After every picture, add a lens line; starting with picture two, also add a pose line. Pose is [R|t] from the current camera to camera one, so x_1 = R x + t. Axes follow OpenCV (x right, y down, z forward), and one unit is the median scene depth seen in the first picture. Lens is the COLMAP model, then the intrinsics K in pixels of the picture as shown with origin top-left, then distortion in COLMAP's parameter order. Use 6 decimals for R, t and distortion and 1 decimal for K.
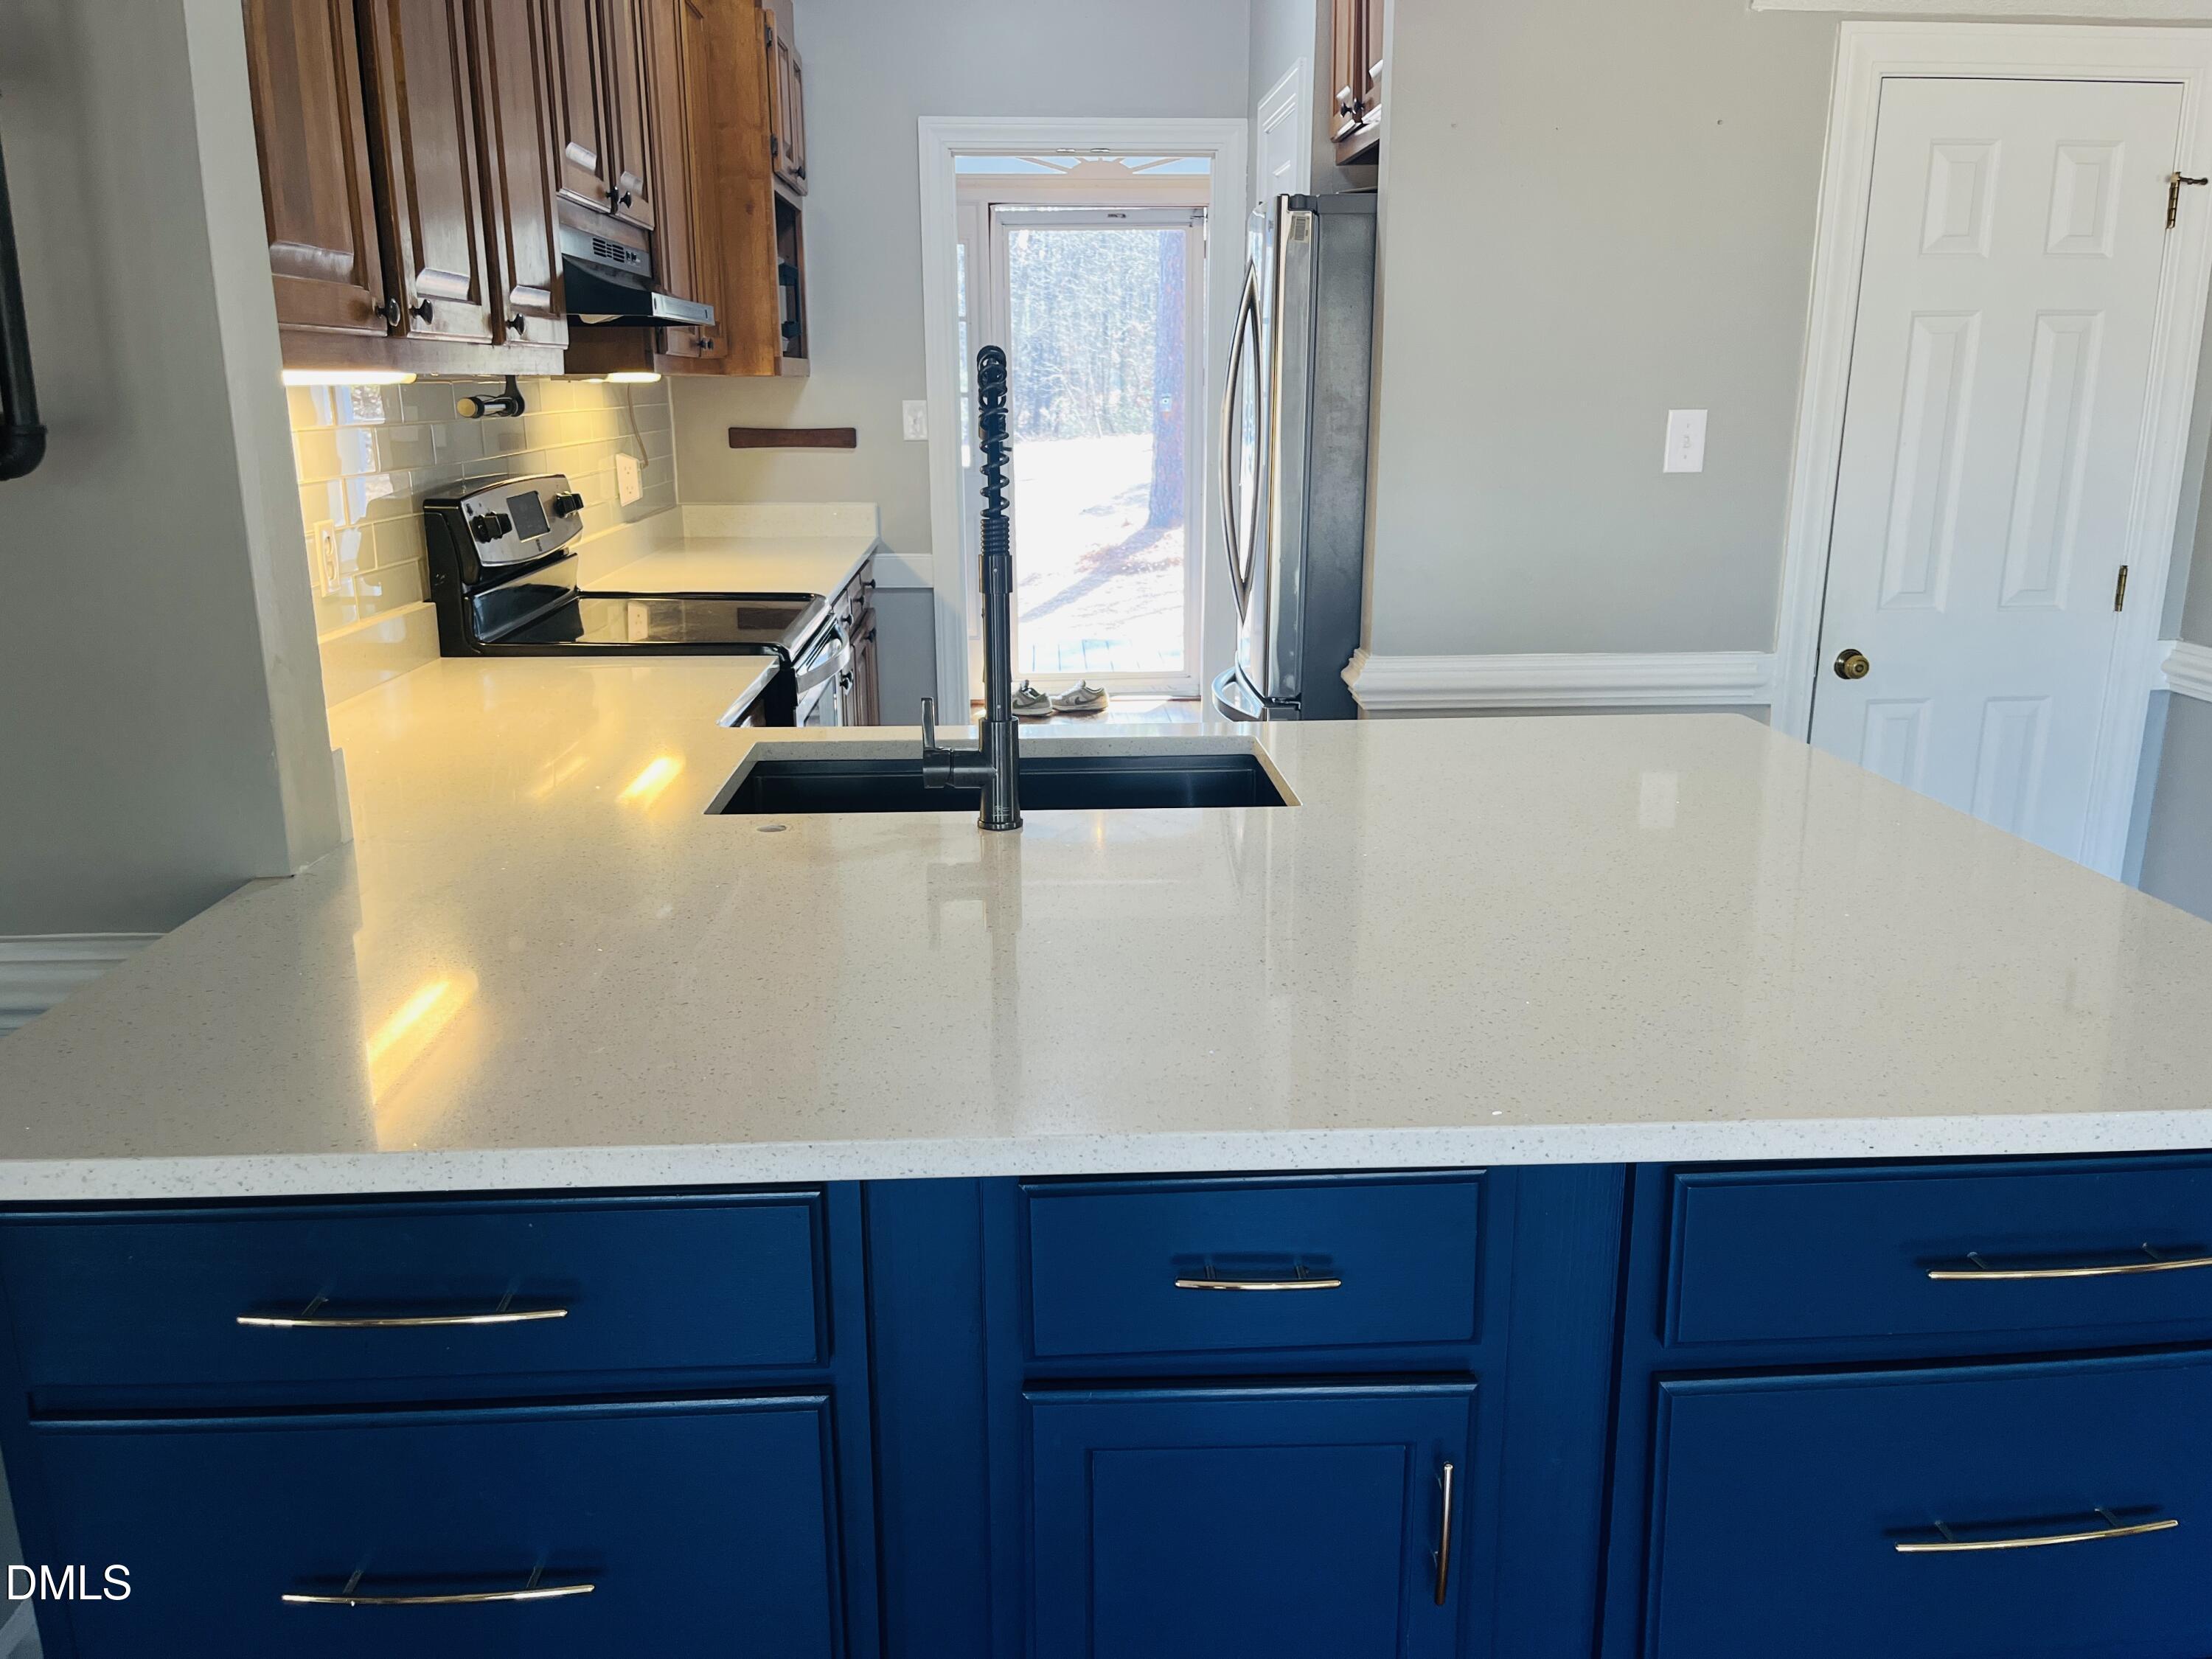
lens RADIAL K [[1684.0, 0, 1099.6], [0, 1684.0, 841.2], [0, 0, 1]] dist [0.044652, -0.067330]
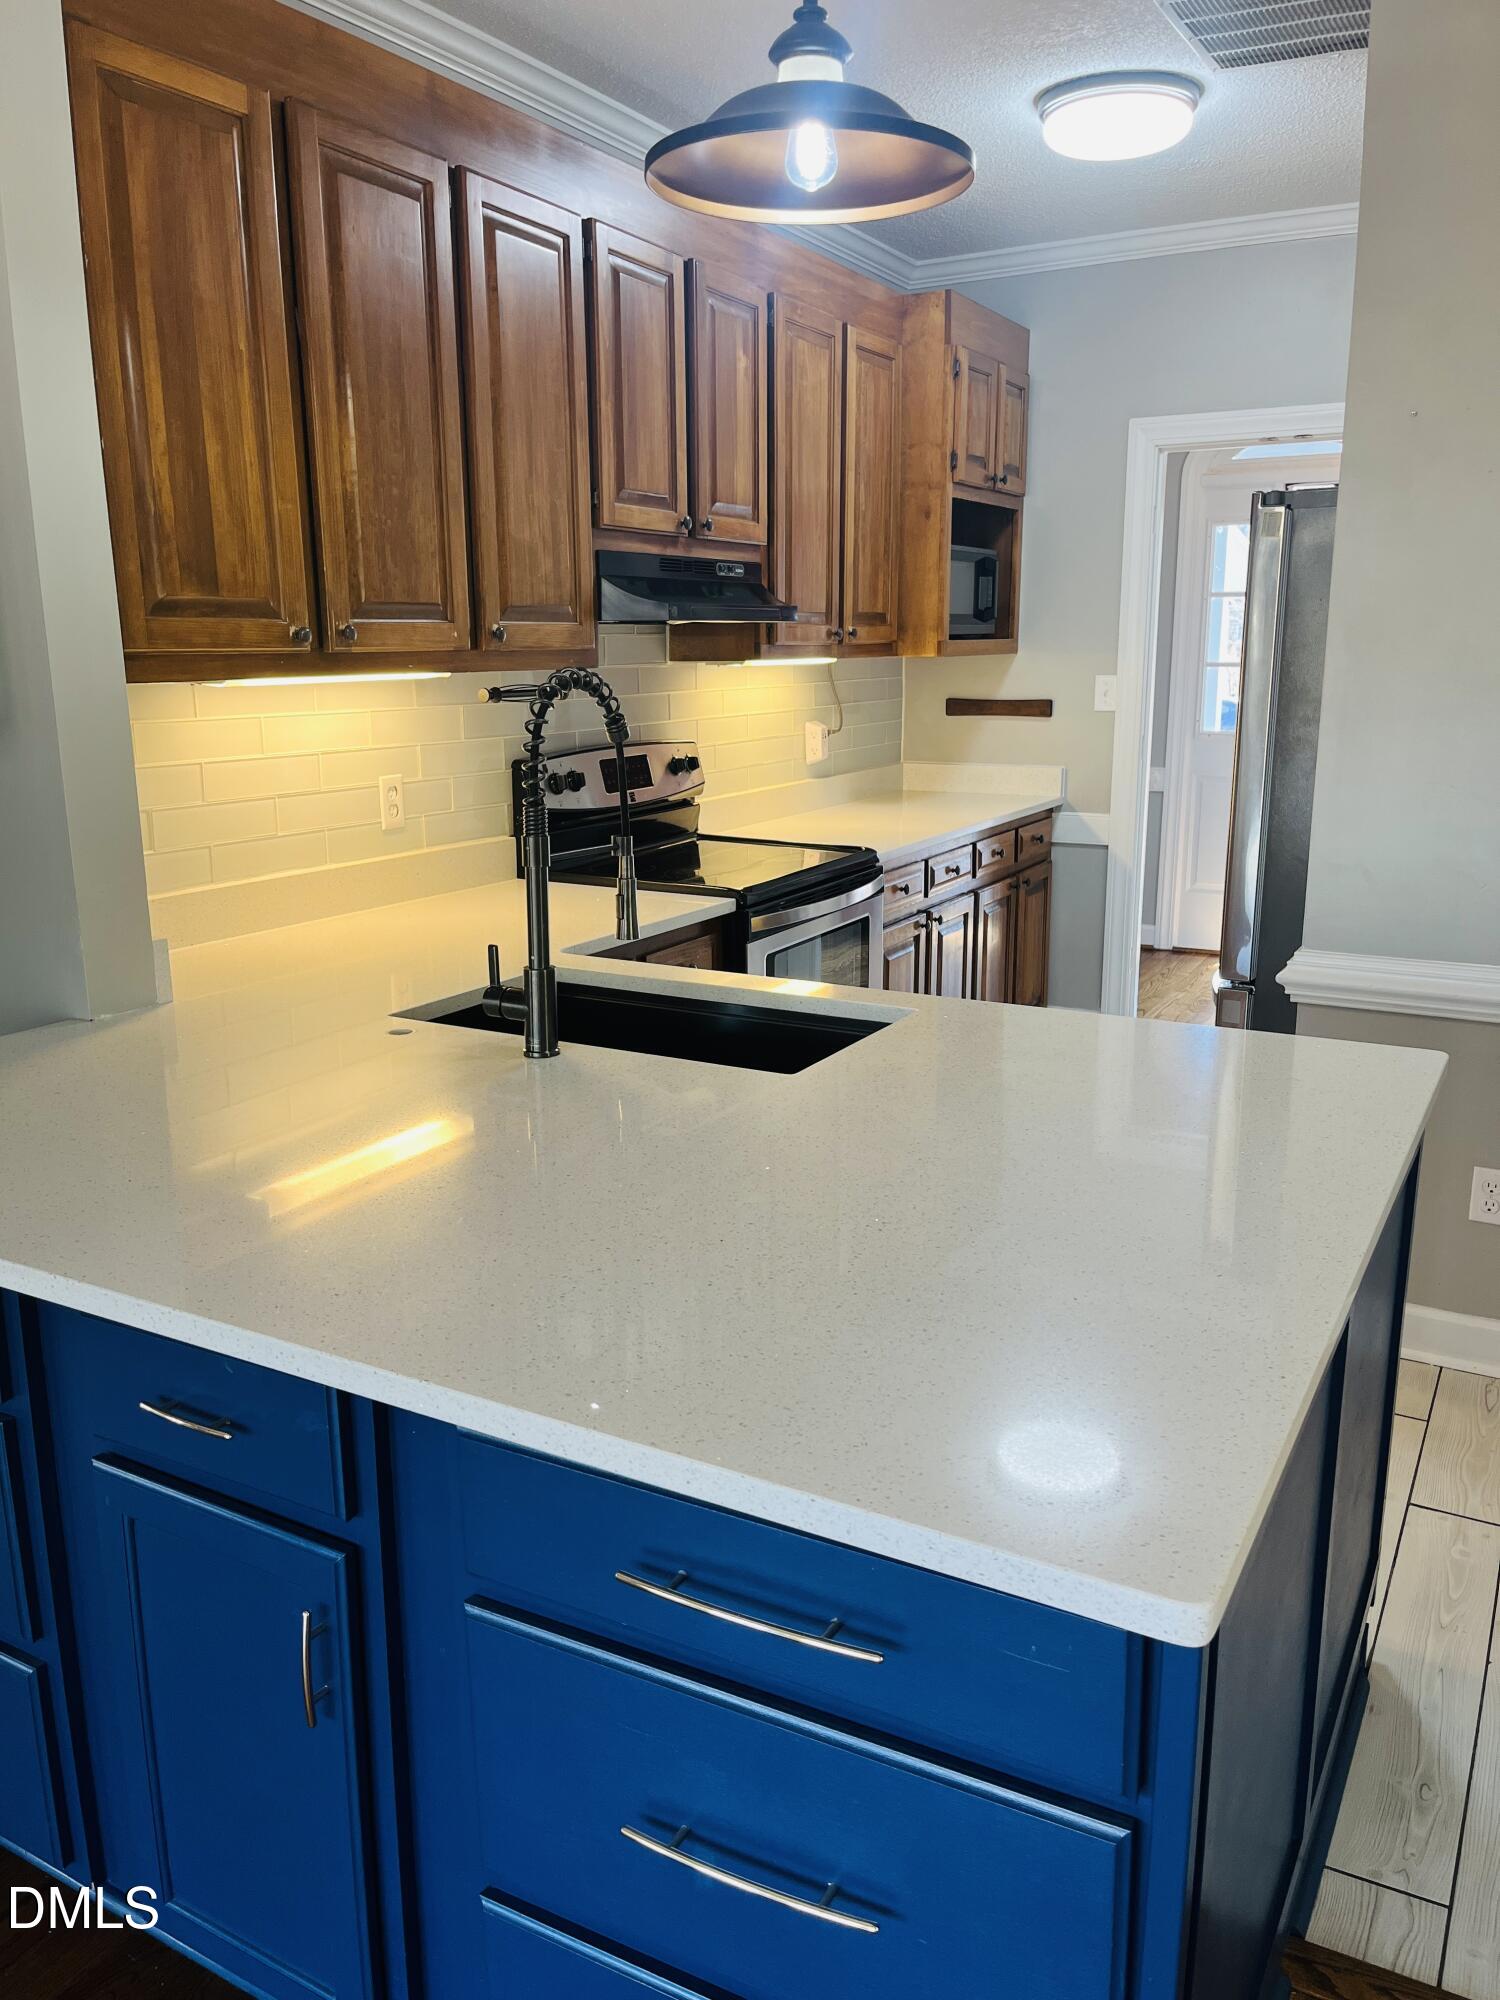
lens RADIAL K [[1522.6, 0, 750.6], [0, 1522.6, 1011.8], [0, 0, 1]] dist [0.044652, -0.067330]
pose [[0.848968, 0.124187, -0.513645, 0.277035], [-0.136374, 0.990557, 0.014089, -0.033008], [0.510545, 0.058087, 0.857887, 0.054252]]
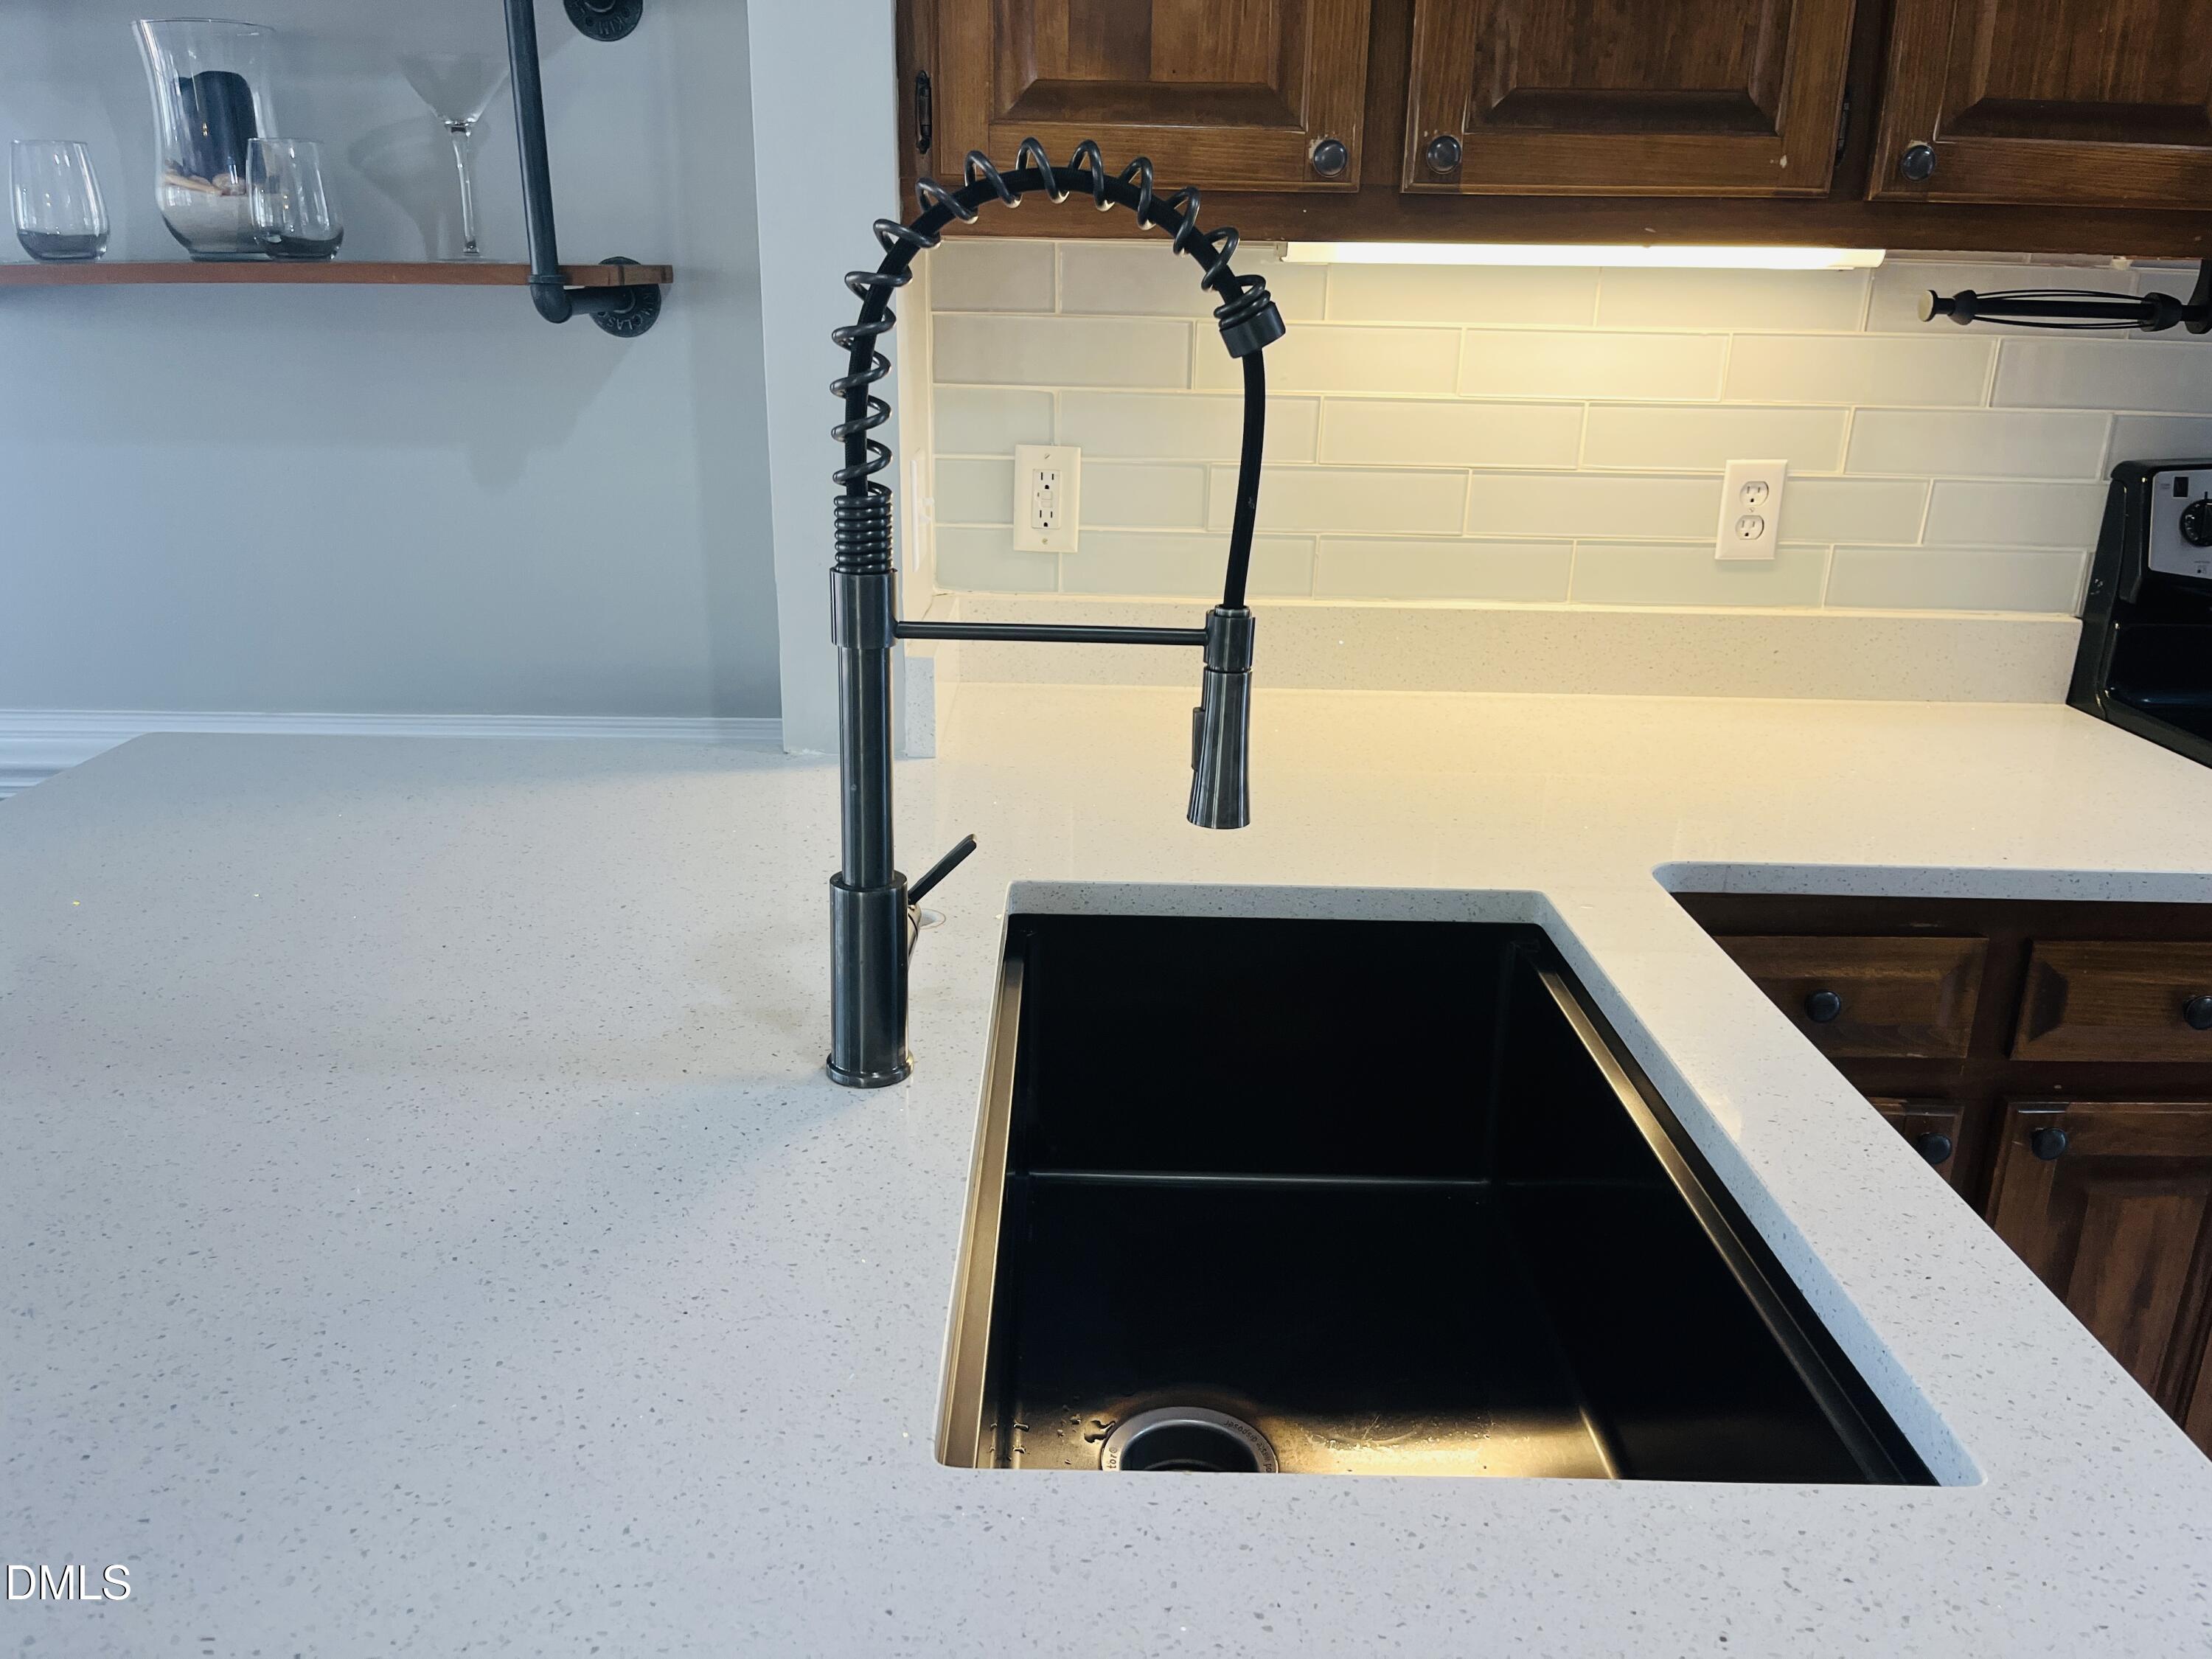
lens RADIAL K [[1684.0, 0, 1099.6], [0, 1684.0, 841.2], [0, 0, 1]] dist [0.044652, -0.067330]
pose [[-0.045087, 0.311547, -0.949160, 0.185329], [-0.279742, 0.908177, 0.311383, -0.112412], [0.959016, 0.279560, 0.046206, 0.442927]]
